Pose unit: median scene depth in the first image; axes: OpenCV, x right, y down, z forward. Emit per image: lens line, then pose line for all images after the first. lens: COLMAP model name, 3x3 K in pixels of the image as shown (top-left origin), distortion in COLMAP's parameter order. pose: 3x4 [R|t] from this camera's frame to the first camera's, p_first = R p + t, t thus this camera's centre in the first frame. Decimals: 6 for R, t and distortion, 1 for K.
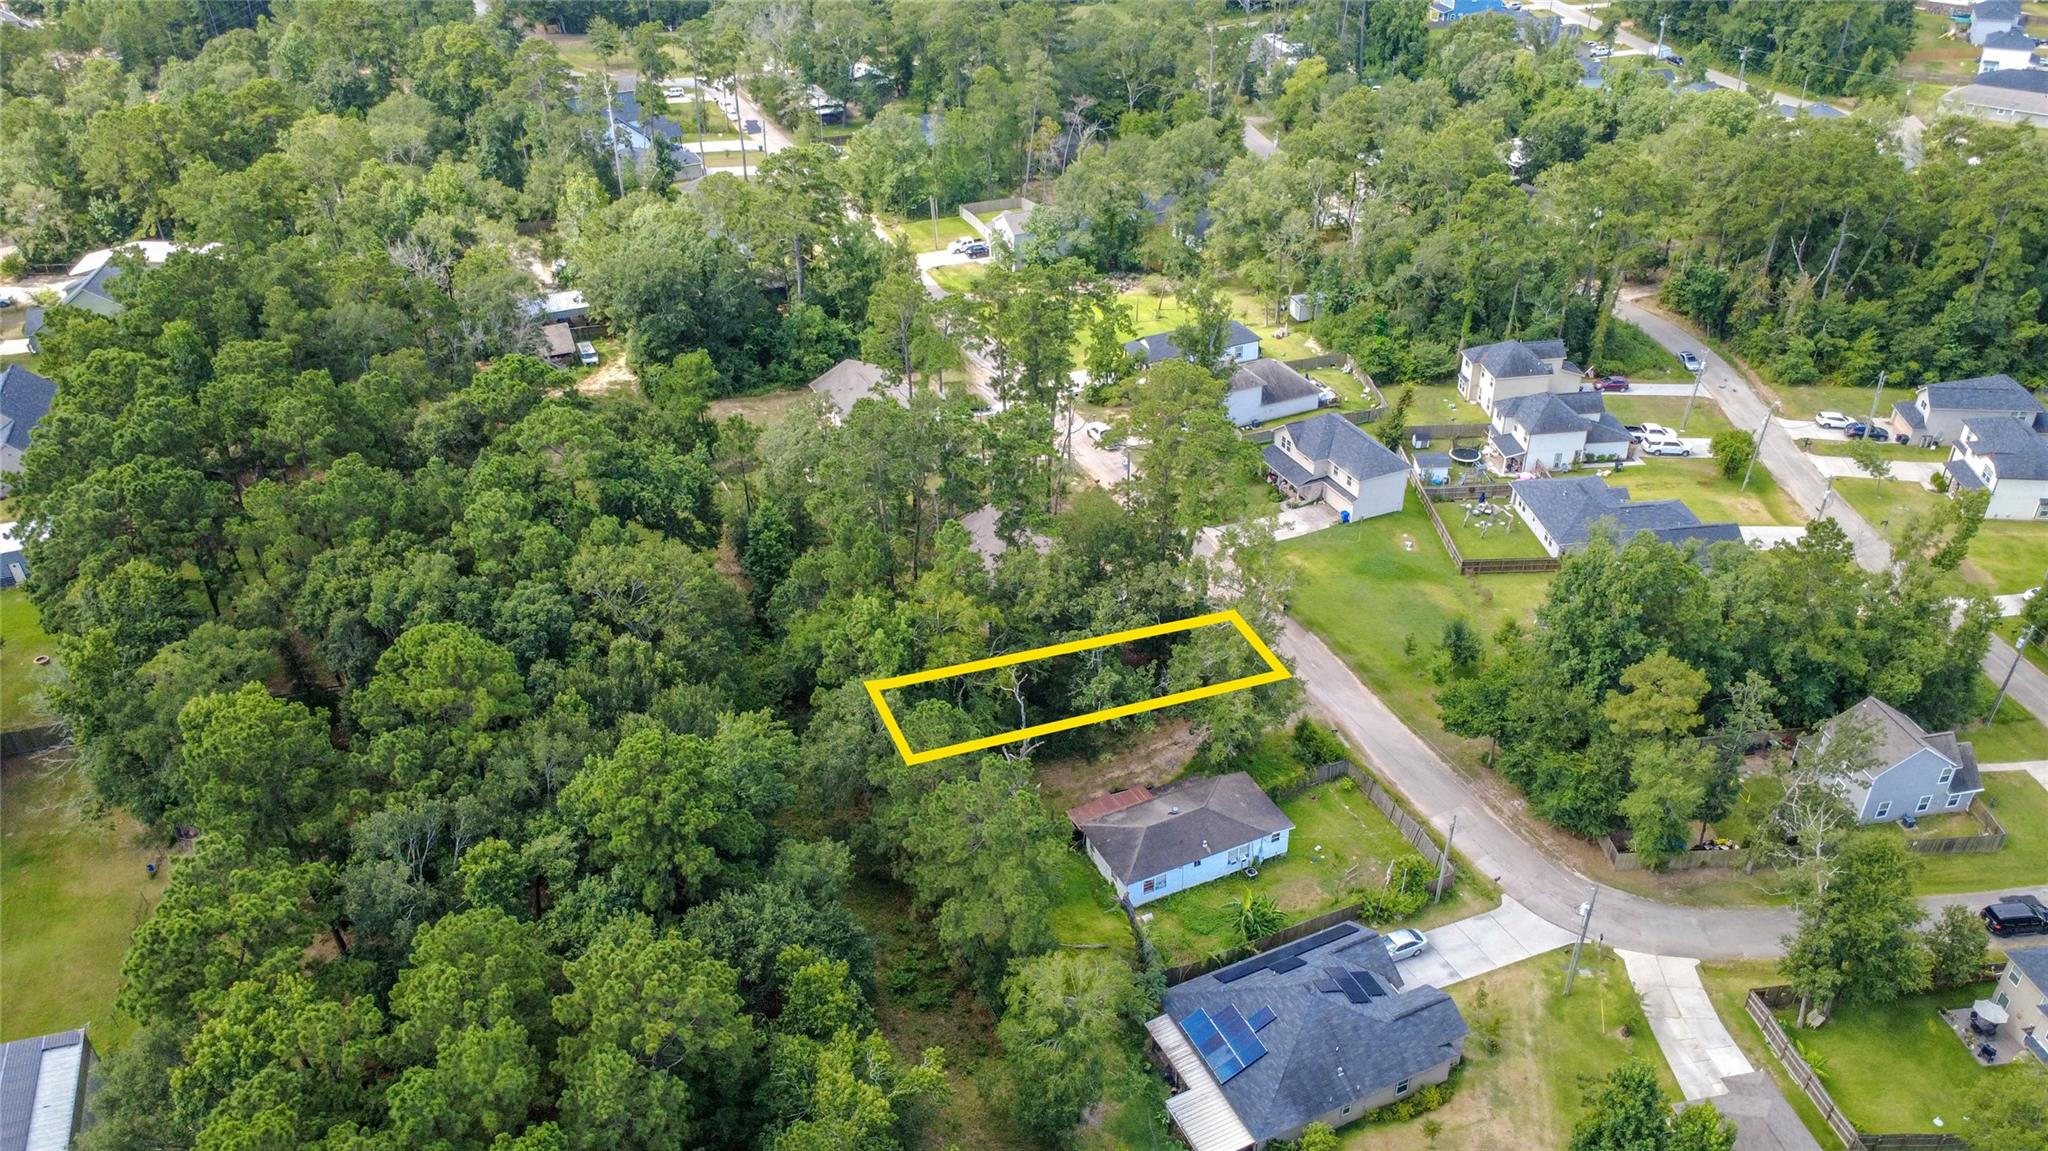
lens RADIAL K [[1490.2, 0, 1025.6], [0, 1490.2, 577.8], [0, 0, 1]] dist [0.001312, -0.000110]
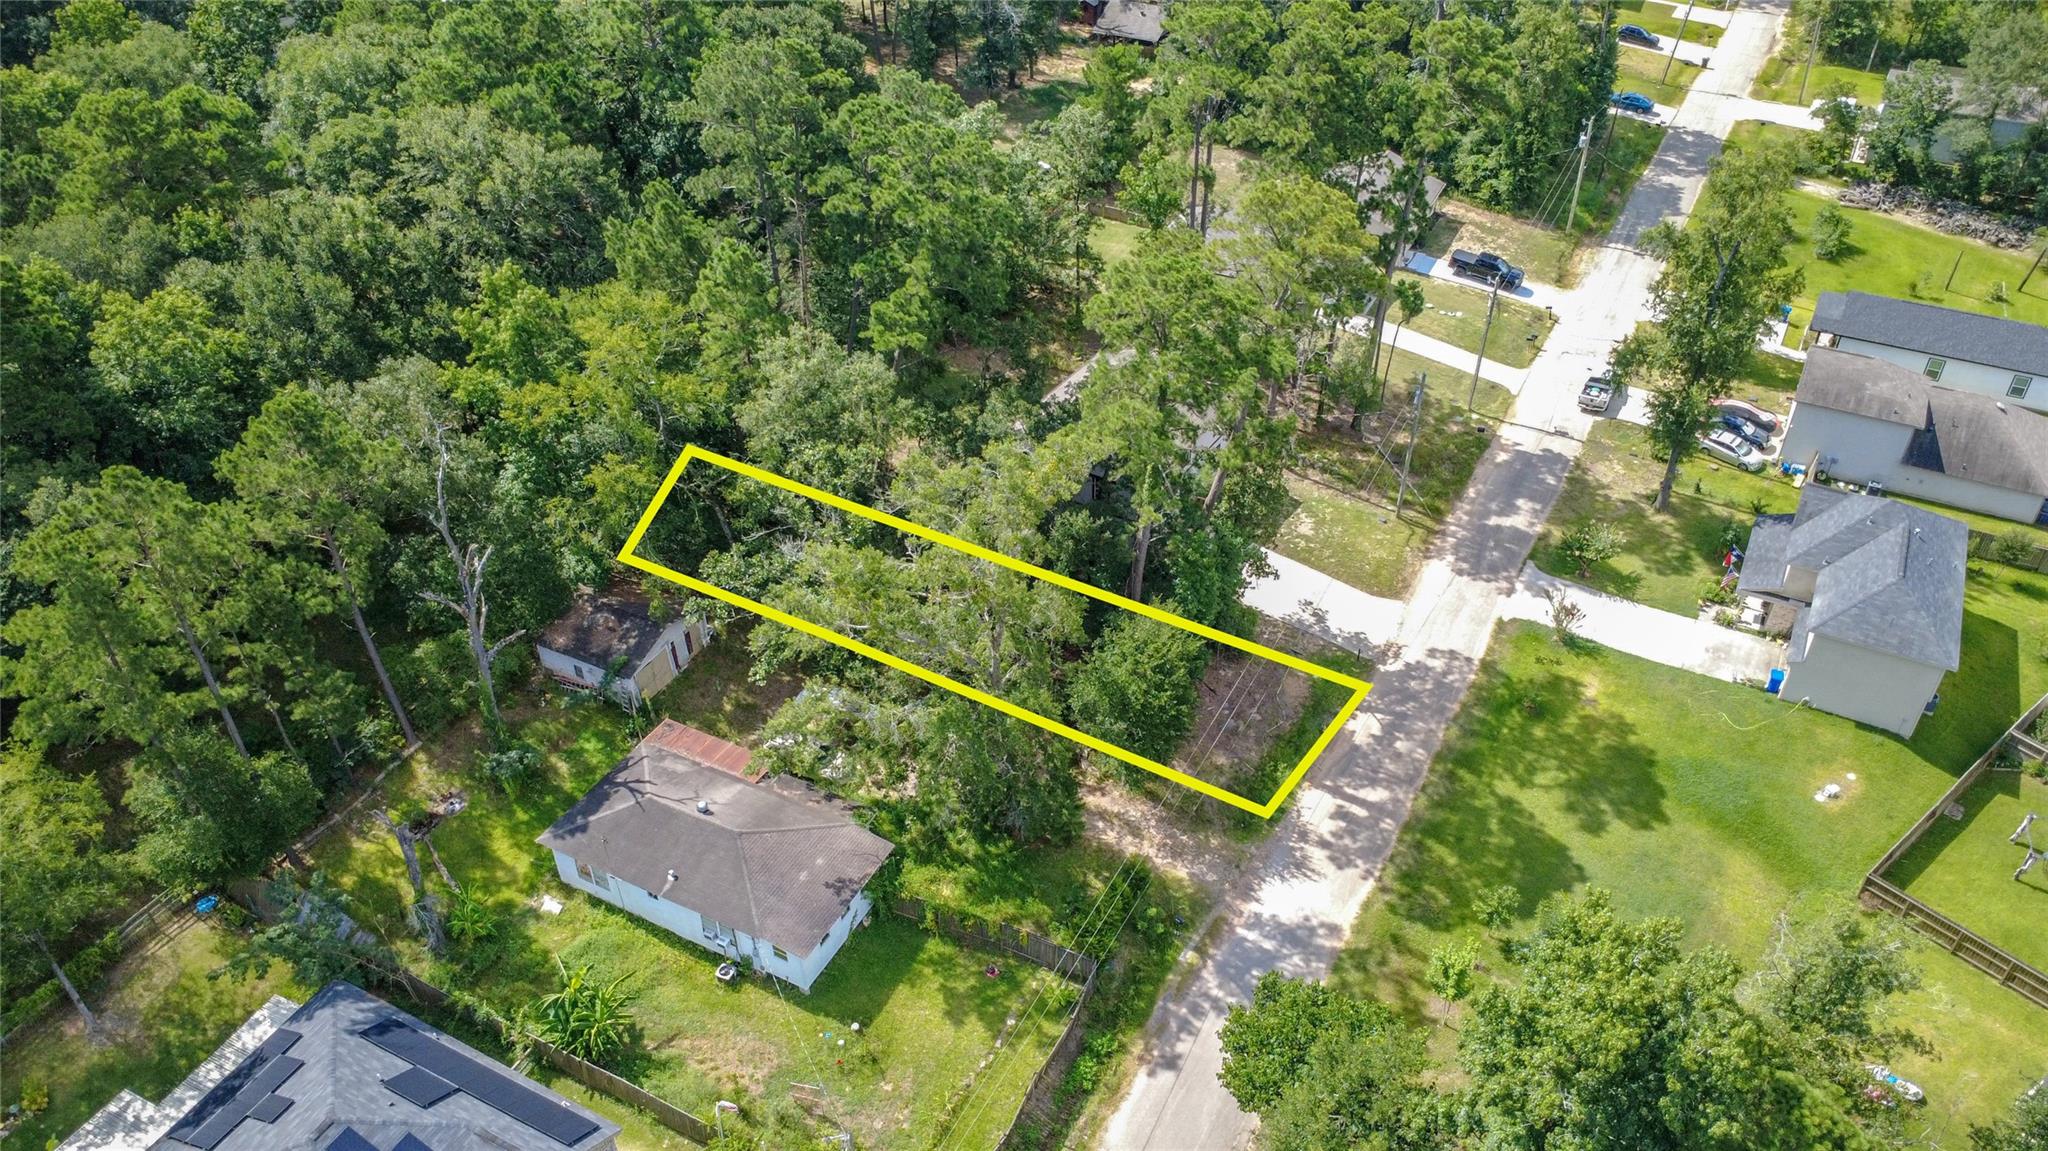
lens RADIAL K [[1490.2, 0, 1025.6], [0, 1490.2, 577.8], [0, 0, 1]] dist [0.001312, -0.000110]
pose [[0.611321, 0.491284, -0.620424, 0.317607], [-0.426432, 0.864918, 0.264713, -0.086889], [0.666665, 0.102744, 0.738242, 0.394831]]
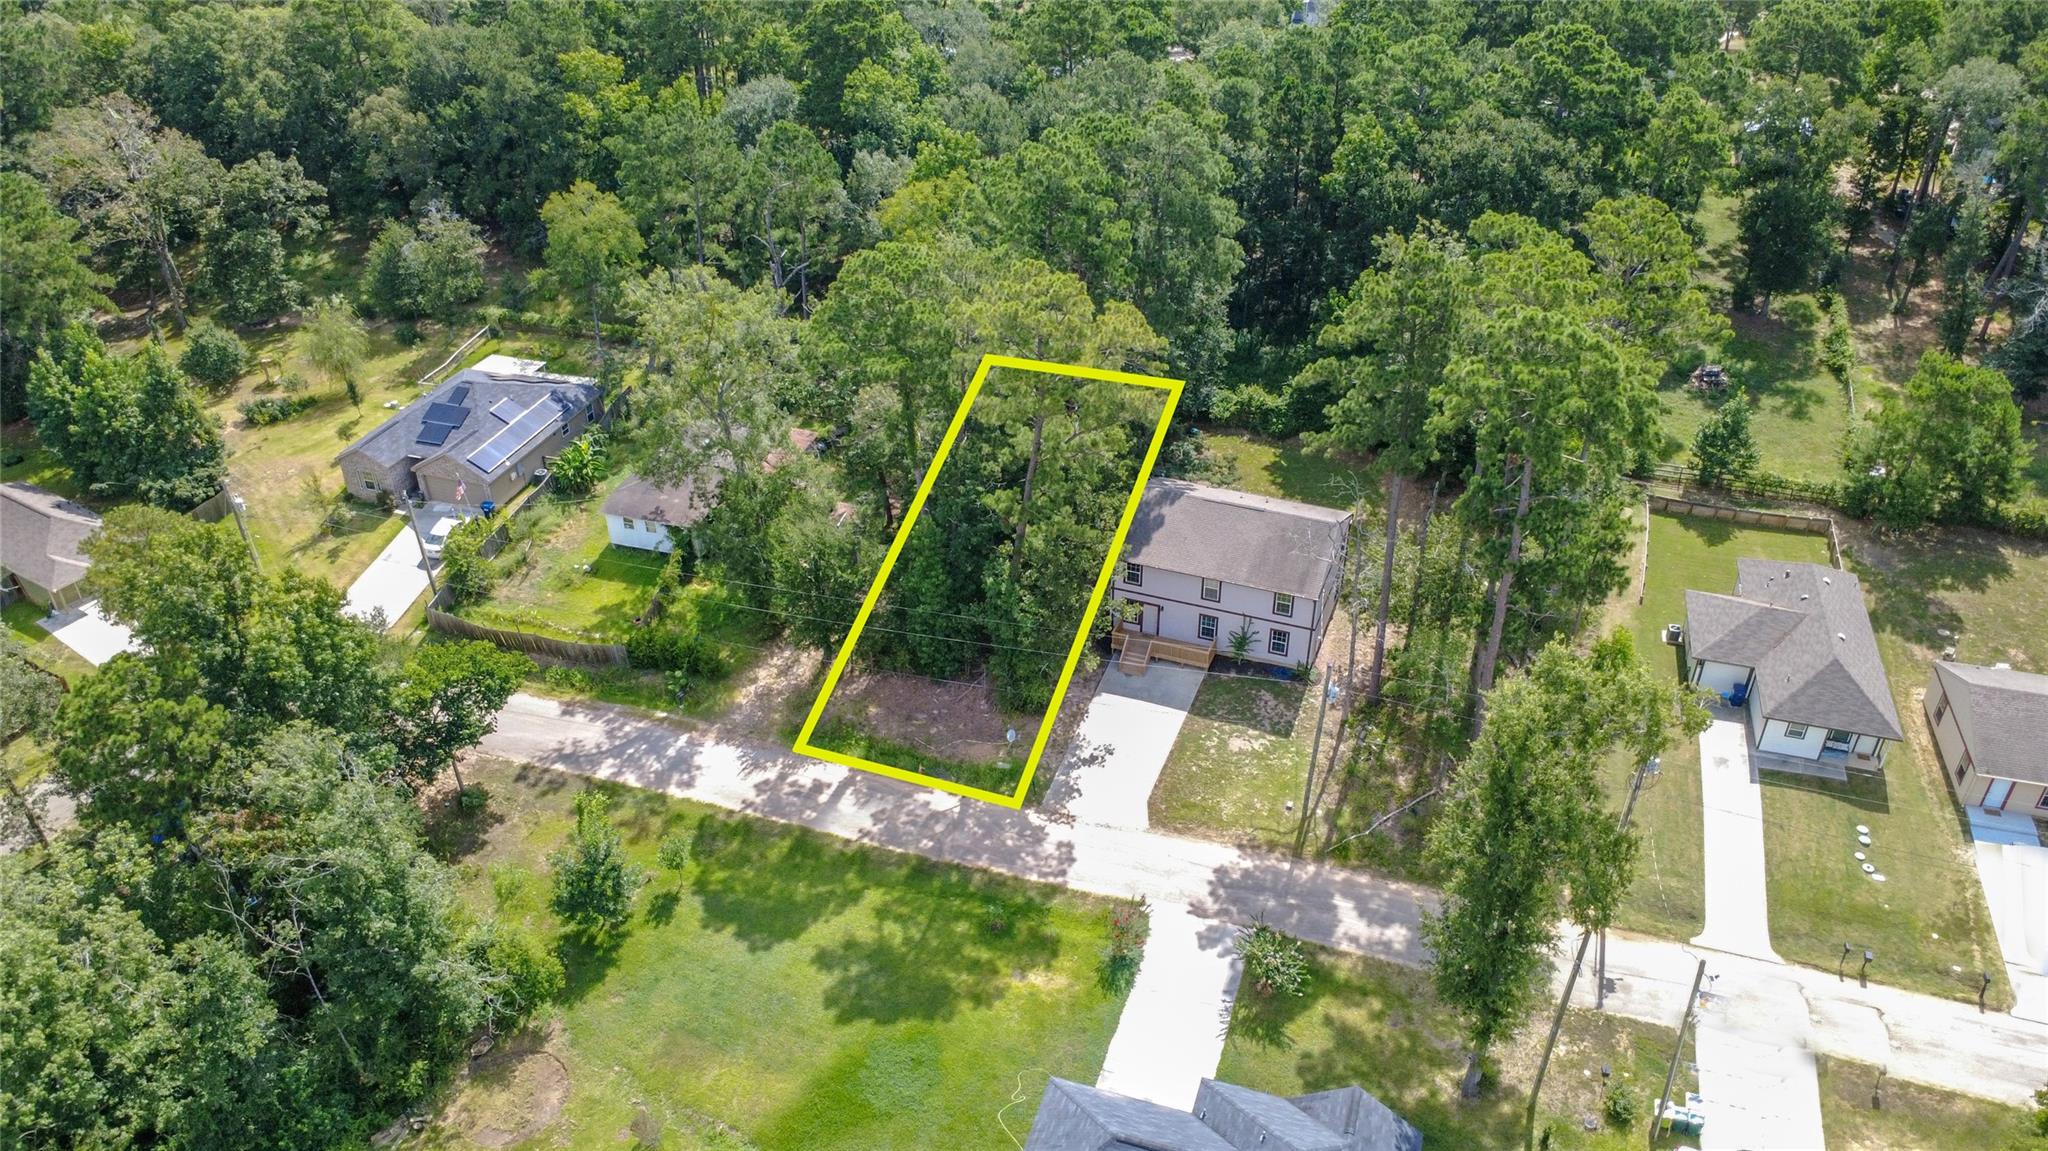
lens RADIAL K [[1485.6, 0, 1024.7], [0, 1485.6, 581.1], [0, 0, 1]] dist [0.000614, 0.002890]
pose [[-0.665421, 0.430359, -0.609924, 0.353830], [-0.385147, 0.501982, 0.774387, -0.366784], [0.639435, 0.750204, -0.168278, 0.838620]]
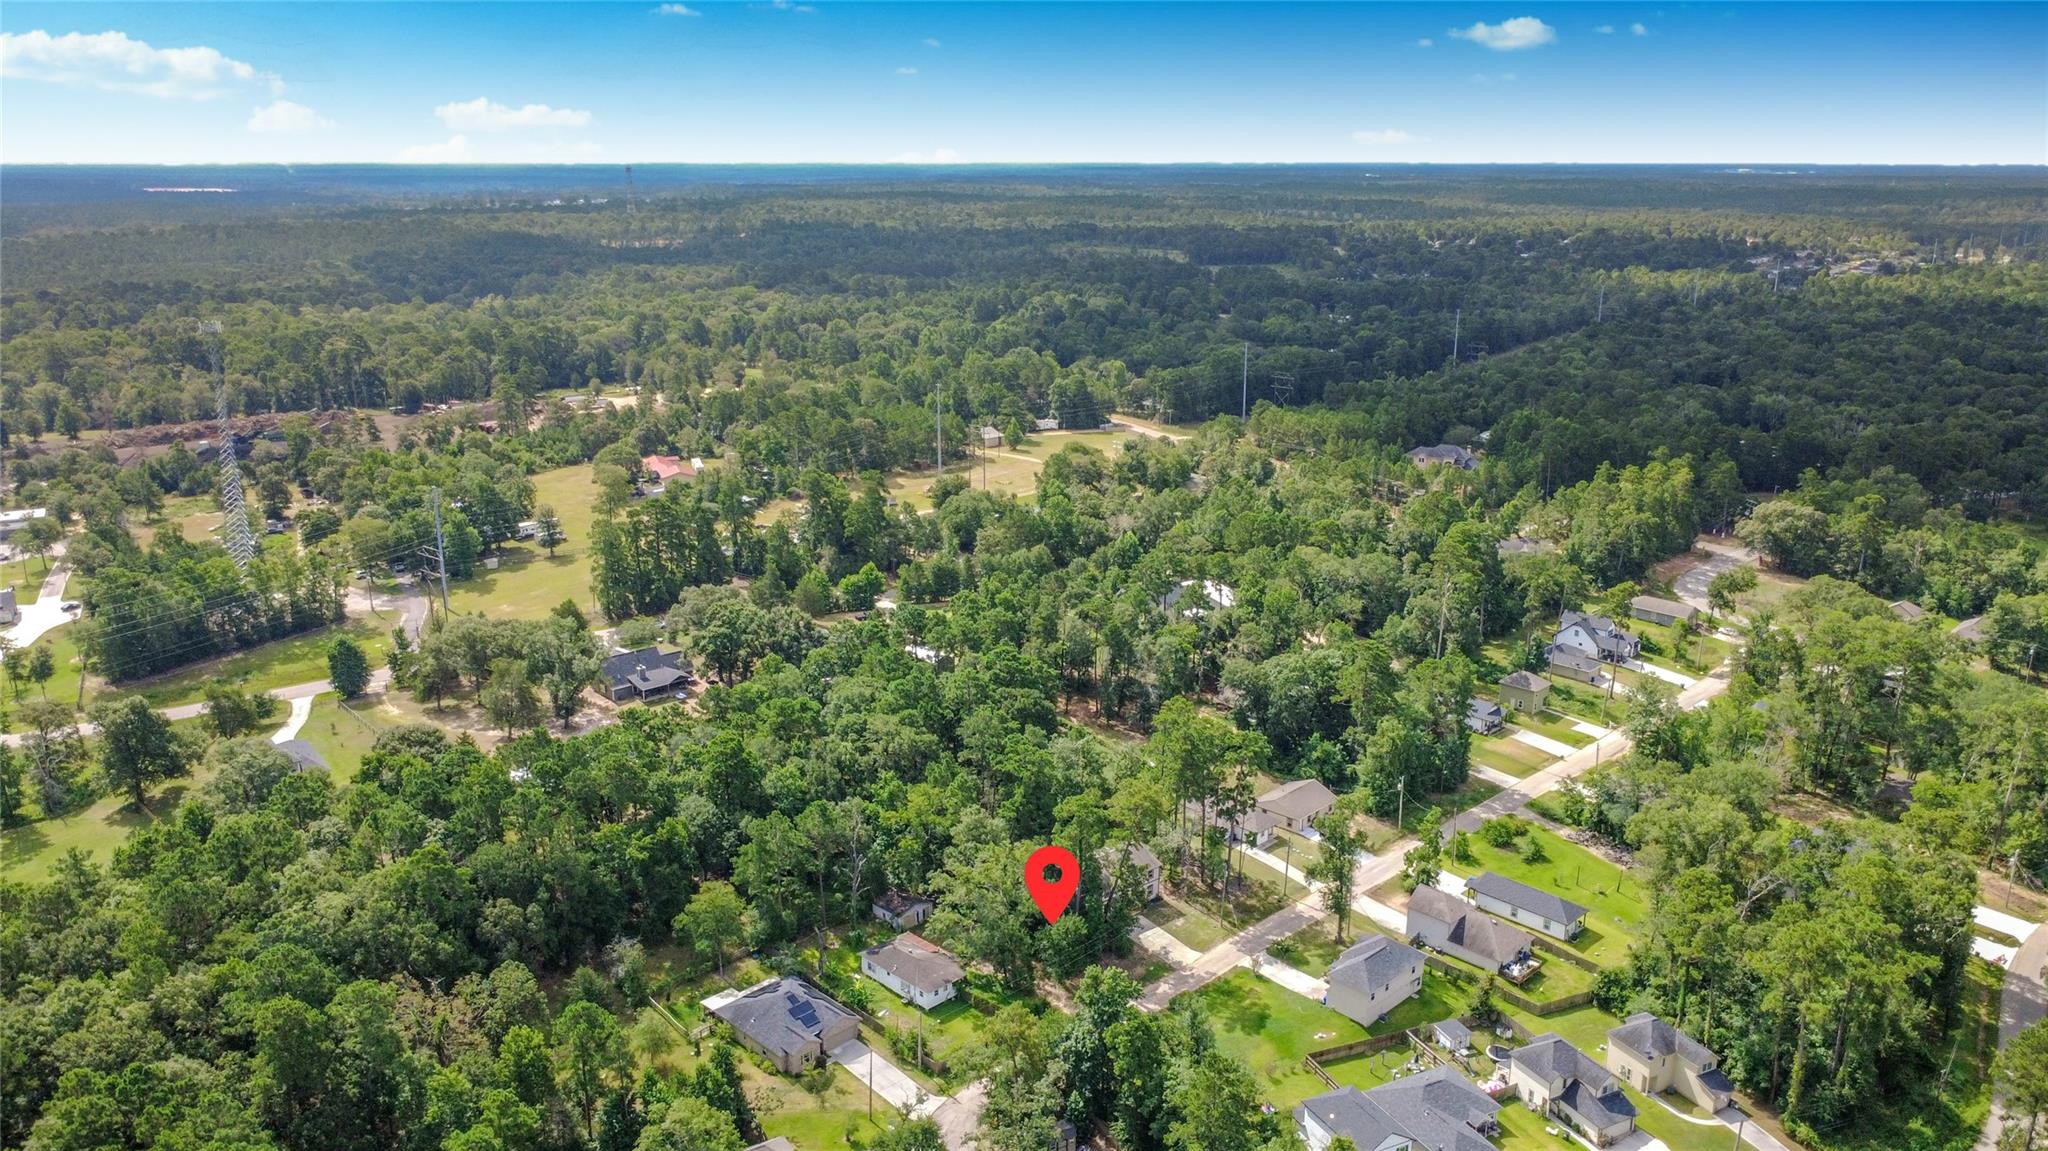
lens RADIAL K [[1524.1, 0, 1021.9], [0, 1524.1, 577.3], [0, 0, 1]] dist [-0.000896, 0.000970]
pose [[0.343649, 0.278922, -0.896721, 1.067685], [-0.512817, 0.855670, 0.069627, -0.275881], [0.786717, 0.435927, 0.437086, 0.051606]]
